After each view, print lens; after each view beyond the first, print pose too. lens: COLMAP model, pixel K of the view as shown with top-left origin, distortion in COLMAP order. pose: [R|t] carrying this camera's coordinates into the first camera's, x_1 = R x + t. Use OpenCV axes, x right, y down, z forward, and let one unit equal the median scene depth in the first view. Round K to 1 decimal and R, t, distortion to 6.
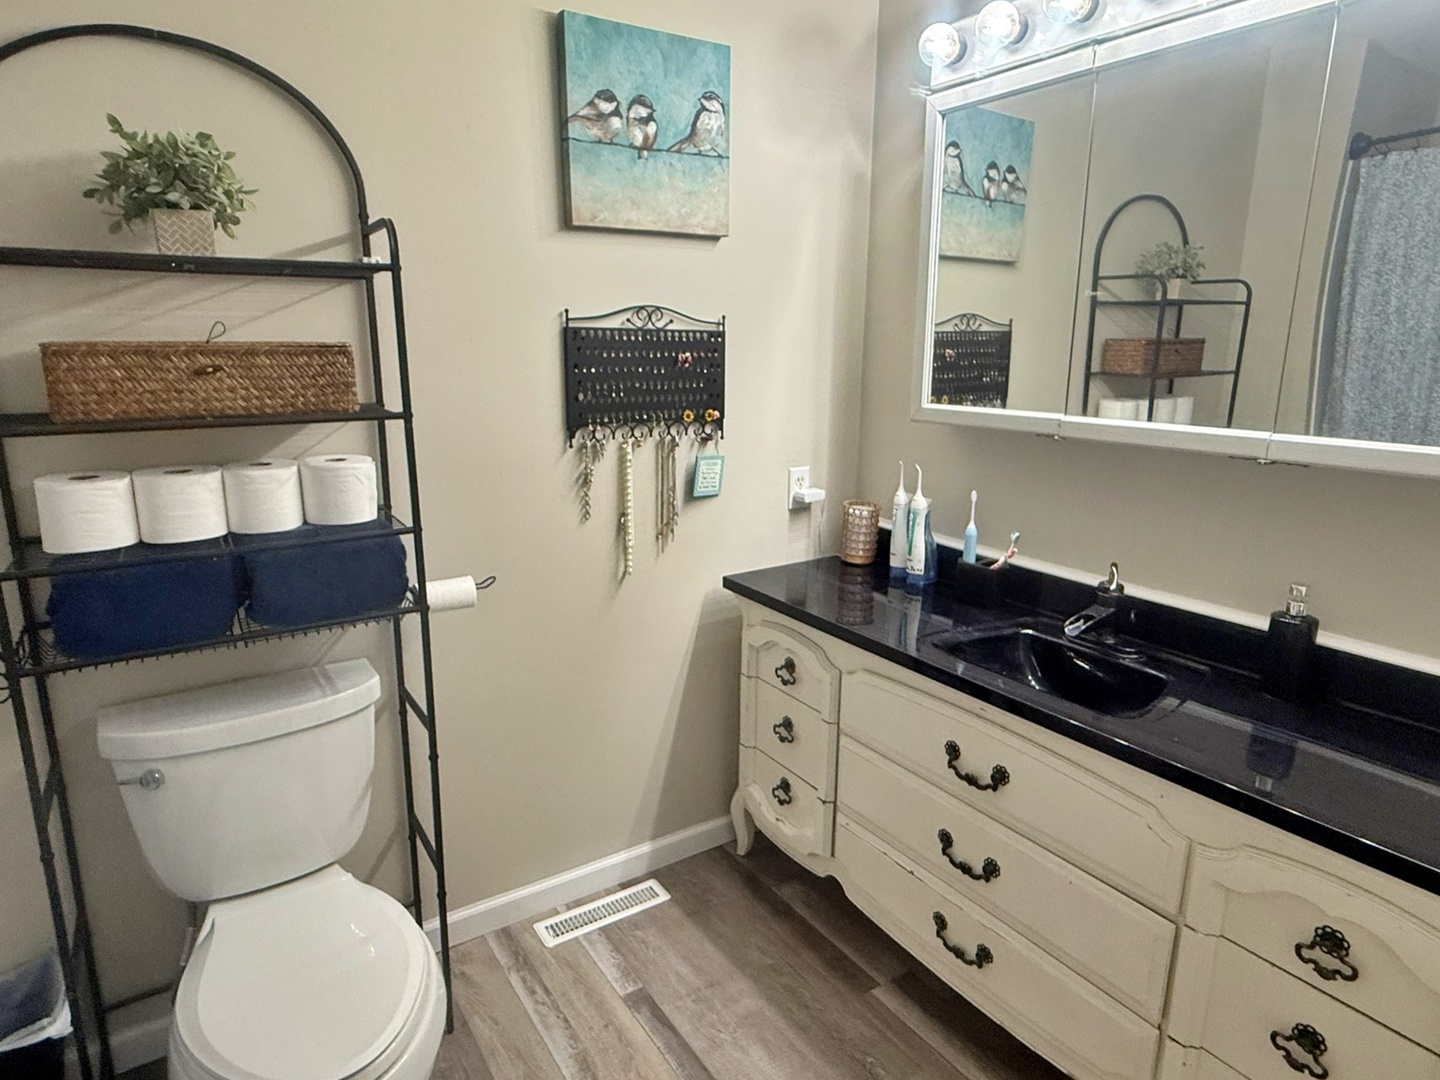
lens RADIAL K [[840.8, 0, 720.0], [0, 840.8, 540.0], [0, 0, 1]] dist [0.000128, 0.001061]
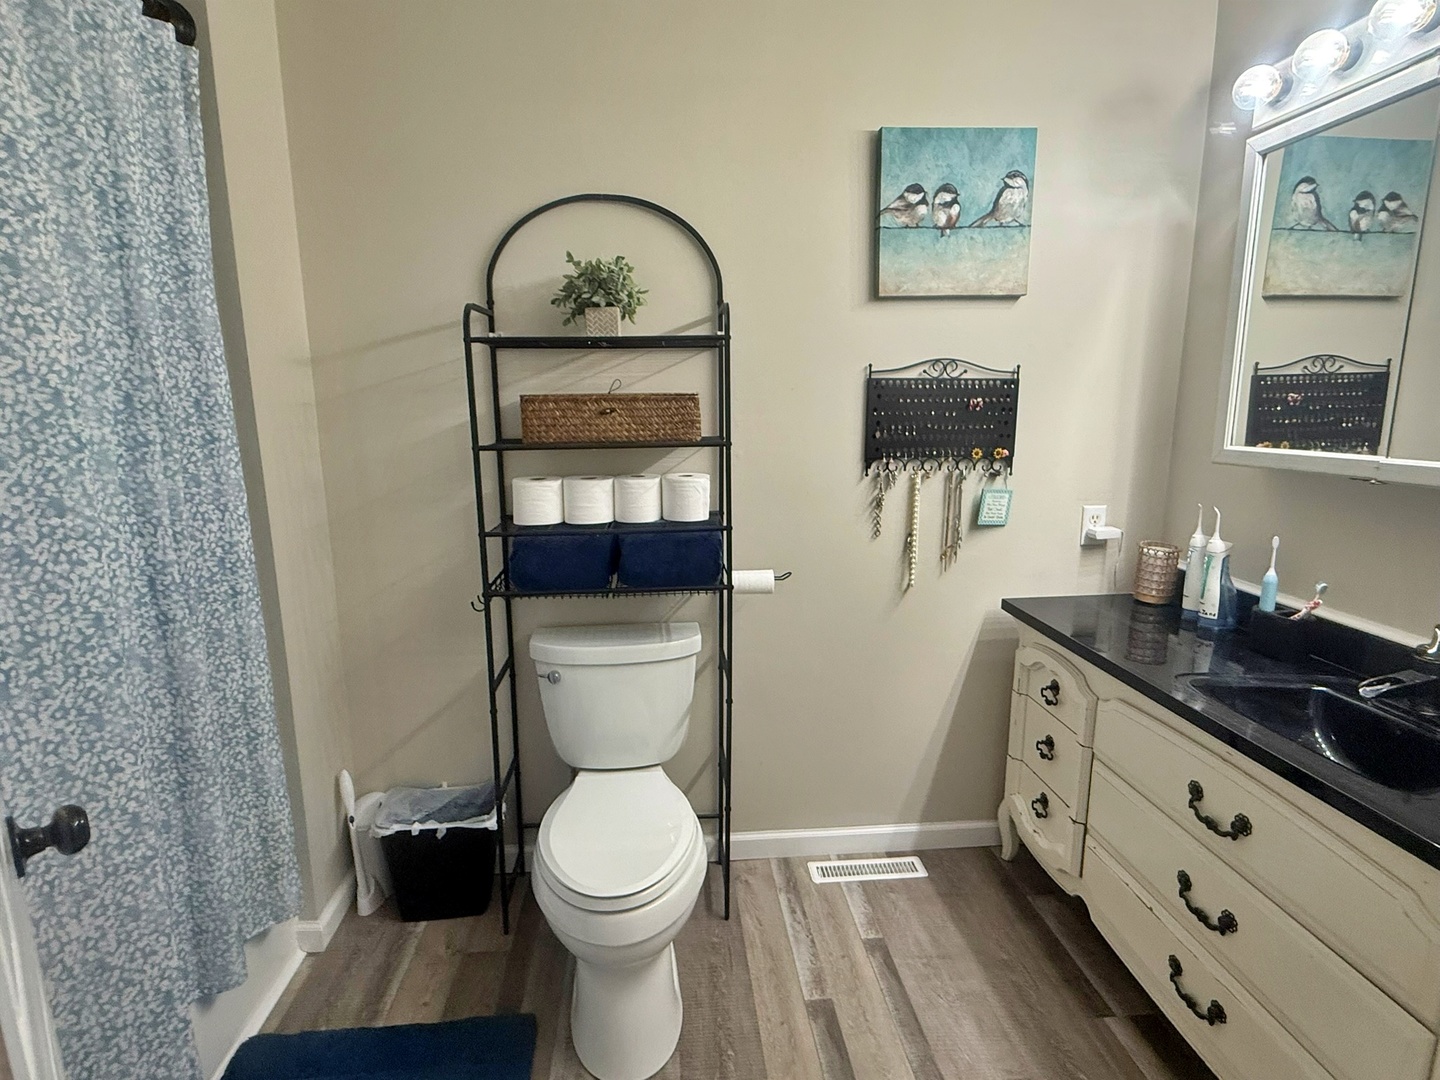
lens RADIAL K [[727.5, 0, 720.0], [0, 727.5, 540.0], [0, 0, 1]] dist [0.000817, 0.000598]
pose [[0.876654, 0.075681, -0.475131, 0.144688], [-0.096502, 0.995141, -0.019543, 0.023842], [0.471344, 0.062984, 0.879698, -0.026938]]
